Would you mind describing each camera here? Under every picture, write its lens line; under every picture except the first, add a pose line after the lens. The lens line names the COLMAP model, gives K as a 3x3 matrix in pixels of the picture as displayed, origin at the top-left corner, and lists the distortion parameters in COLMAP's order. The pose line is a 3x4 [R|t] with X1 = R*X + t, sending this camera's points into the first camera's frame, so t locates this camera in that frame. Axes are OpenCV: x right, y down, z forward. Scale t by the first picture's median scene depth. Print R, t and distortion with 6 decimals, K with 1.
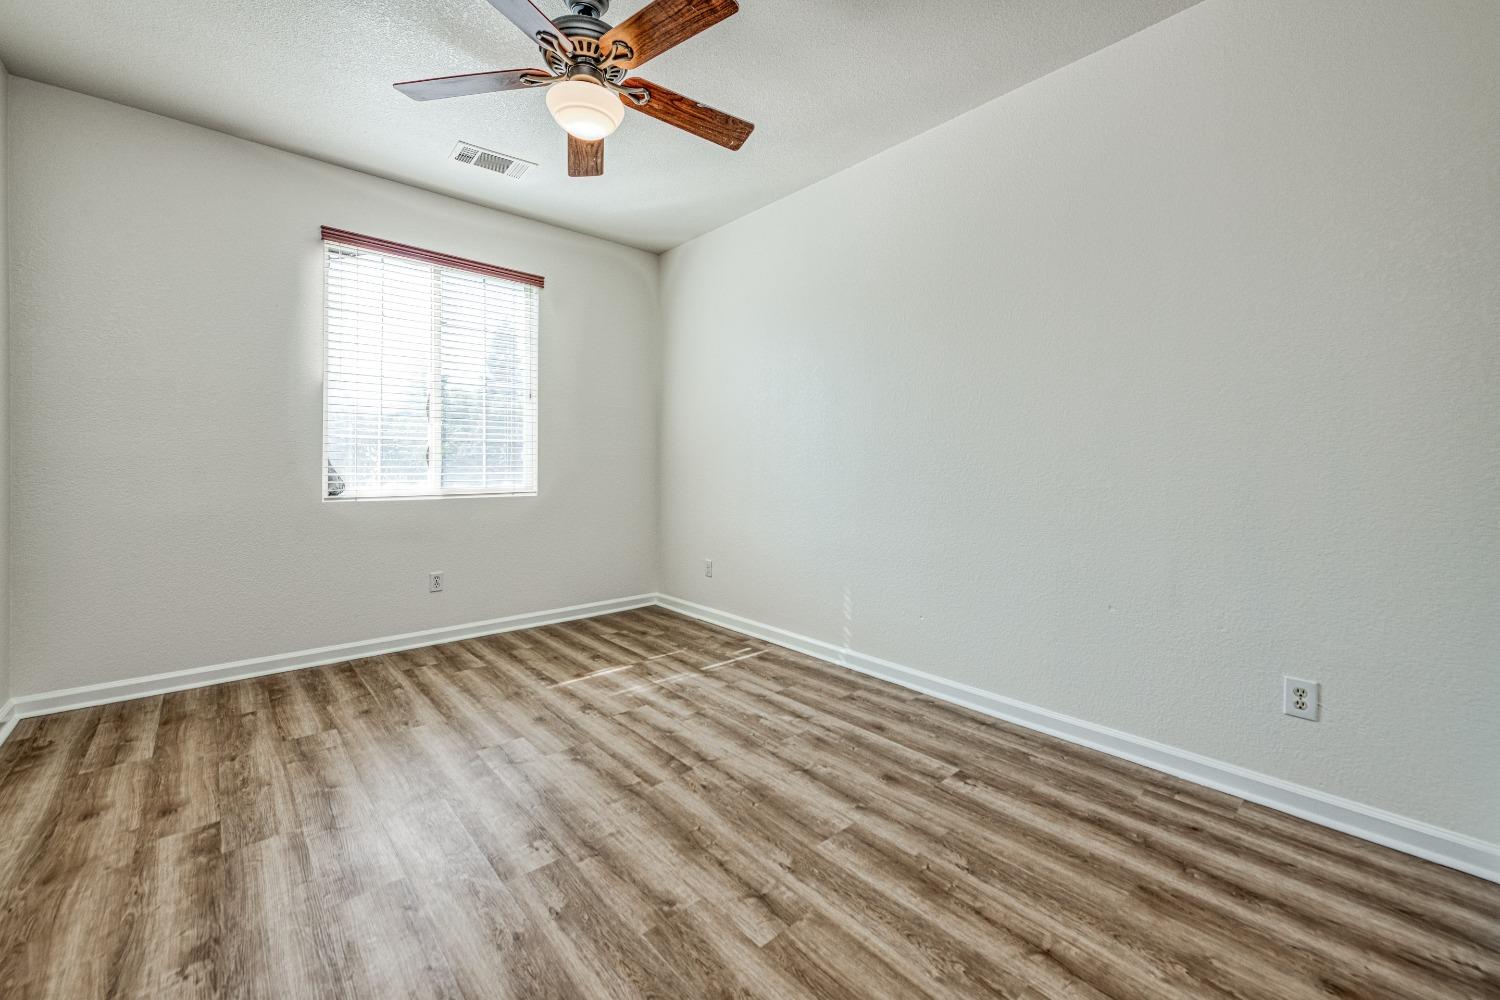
lens RADIAL K [[603.8, 0, 742.5], [0, 603.8, 497.6], [0, 0, 1]] dist [-0.014569, -0.000217]
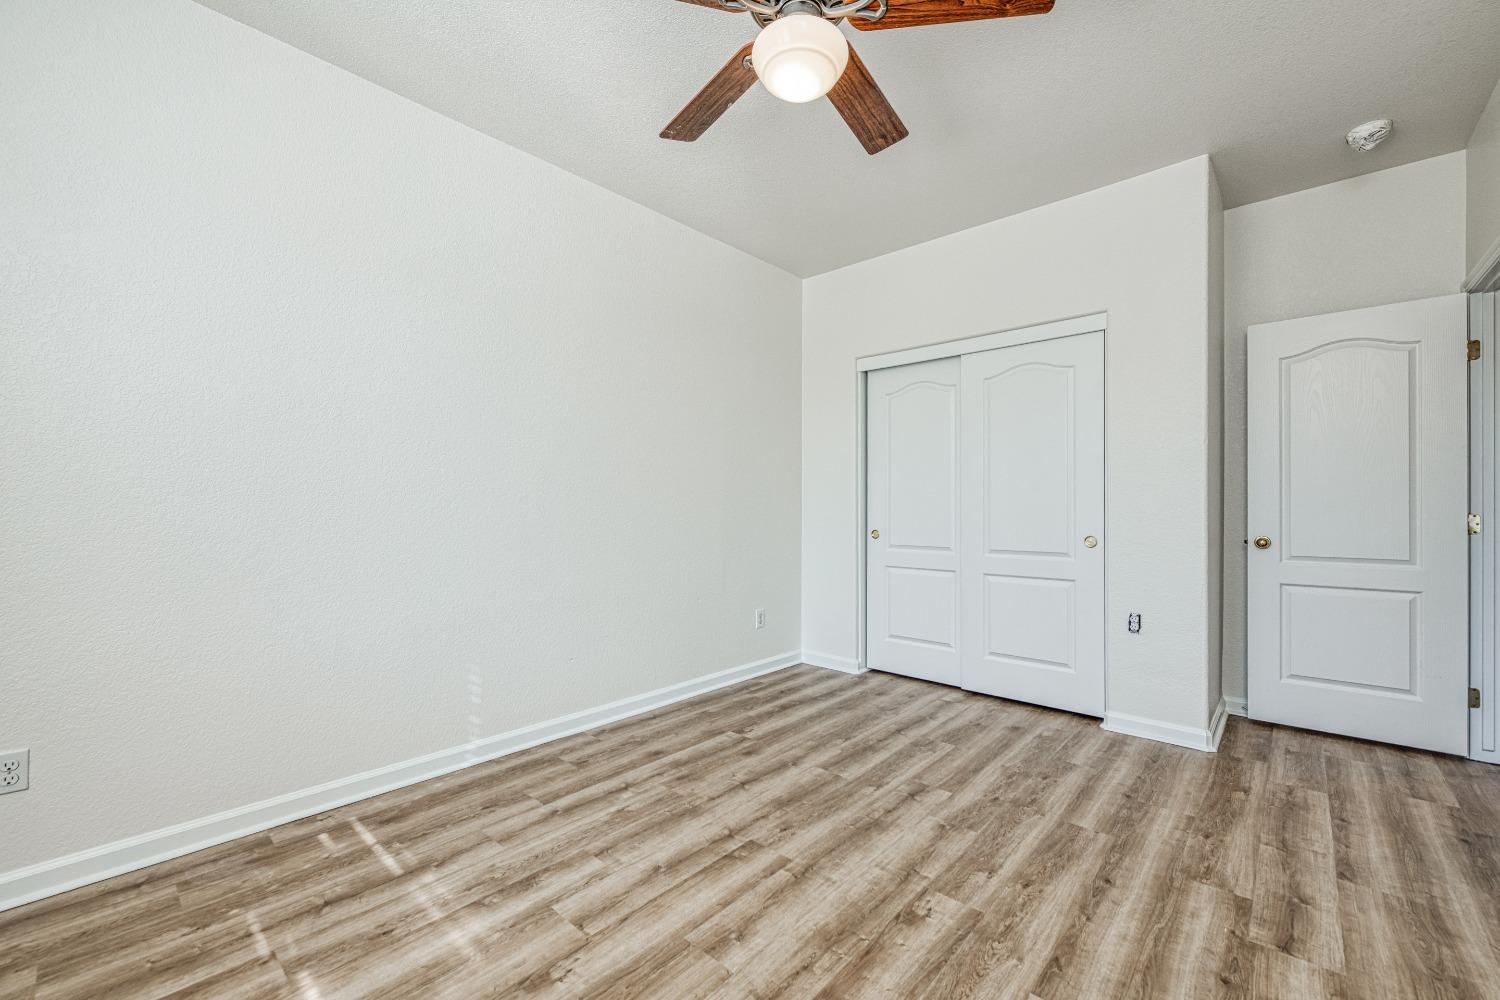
lens RADIAL K [[603.8, 0, 742.5], [0, 603.8, 497.6], [0, 0, 1]] dist [-0.014569, -0.000217]
pose [[-0.099046, 0.000223, 0.995083, -0.935724], [0.059251, 0.998227, 0.005674, -0.084297], [-0.993317, 0.059521, -0.098883, 0.985251]]
